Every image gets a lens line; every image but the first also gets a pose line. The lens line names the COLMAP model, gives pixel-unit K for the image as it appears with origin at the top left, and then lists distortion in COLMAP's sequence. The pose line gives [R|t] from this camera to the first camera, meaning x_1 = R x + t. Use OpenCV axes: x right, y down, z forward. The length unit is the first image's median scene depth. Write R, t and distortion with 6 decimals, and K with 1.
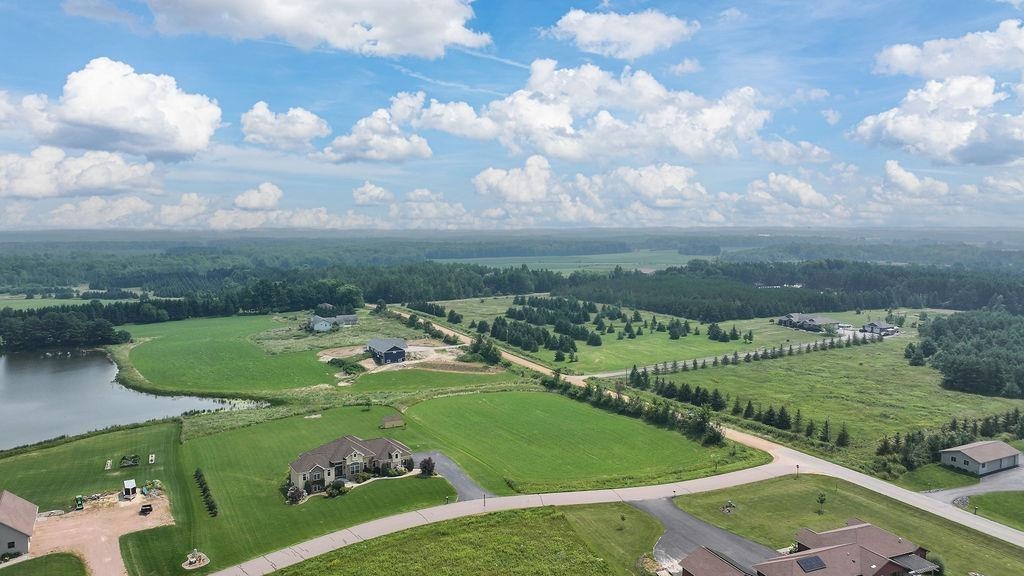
lens RADIAL K [[719.2, 0, 512.0], [0, 719.2, 288.0], [0, 0, 1]] dist [0.001289, 0.004812]
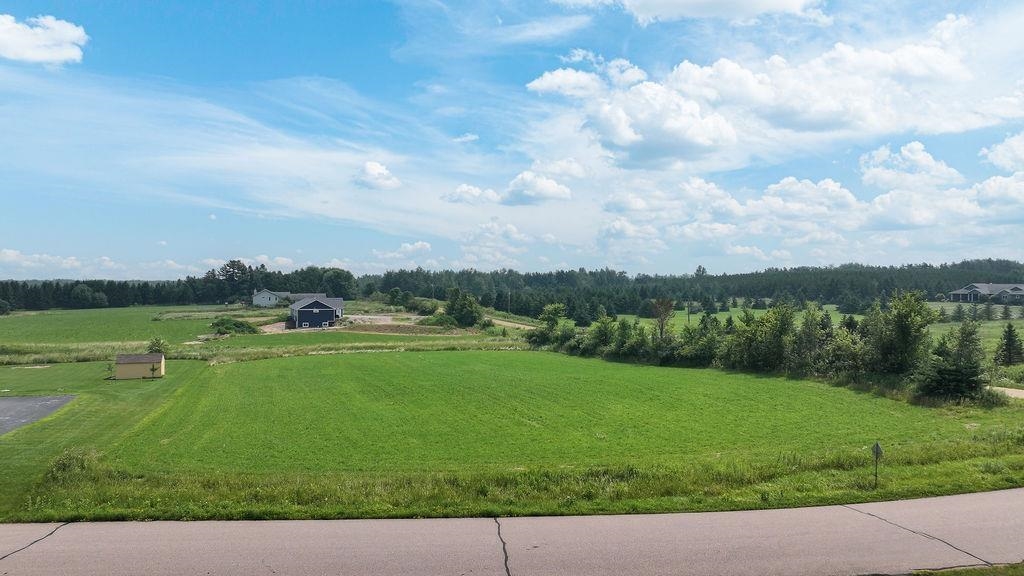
lens RADIAL K [[719.2, 0, 512.0], [0, 719.2, 288.0], [0, 0, 1]] dist [0.001289, 0.004812]
pose [[0.992277, 0.007479, -0.123814, 0.133235], [-0.017657, 0.996532, -0.081316, 0.192267], [0.122776, 0.082875, 0.988968, 0.663619]]
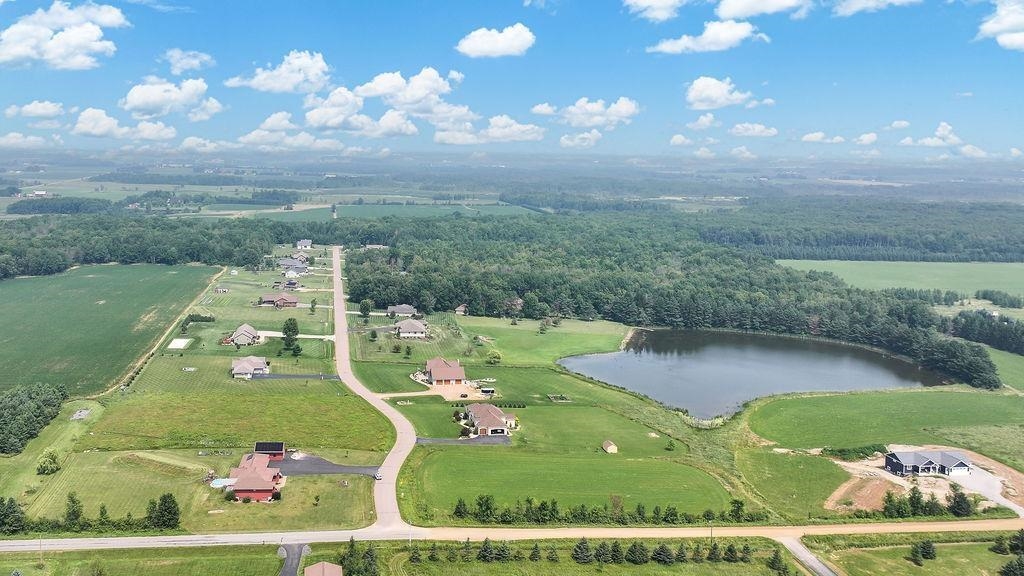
lens RADIAL K [[865.7, 0, 399.7], [0, 865.7, 290.2], [0, 0, 1]] dist [-0.000834, 0.008767]
pose [[-0.371842, 0.150532, -0.916010, 1.496333], [-0.092855, 0.975784, 0.198048, -0.395554], [0.923640, 0.158699, -0.348860, 1.303231]]
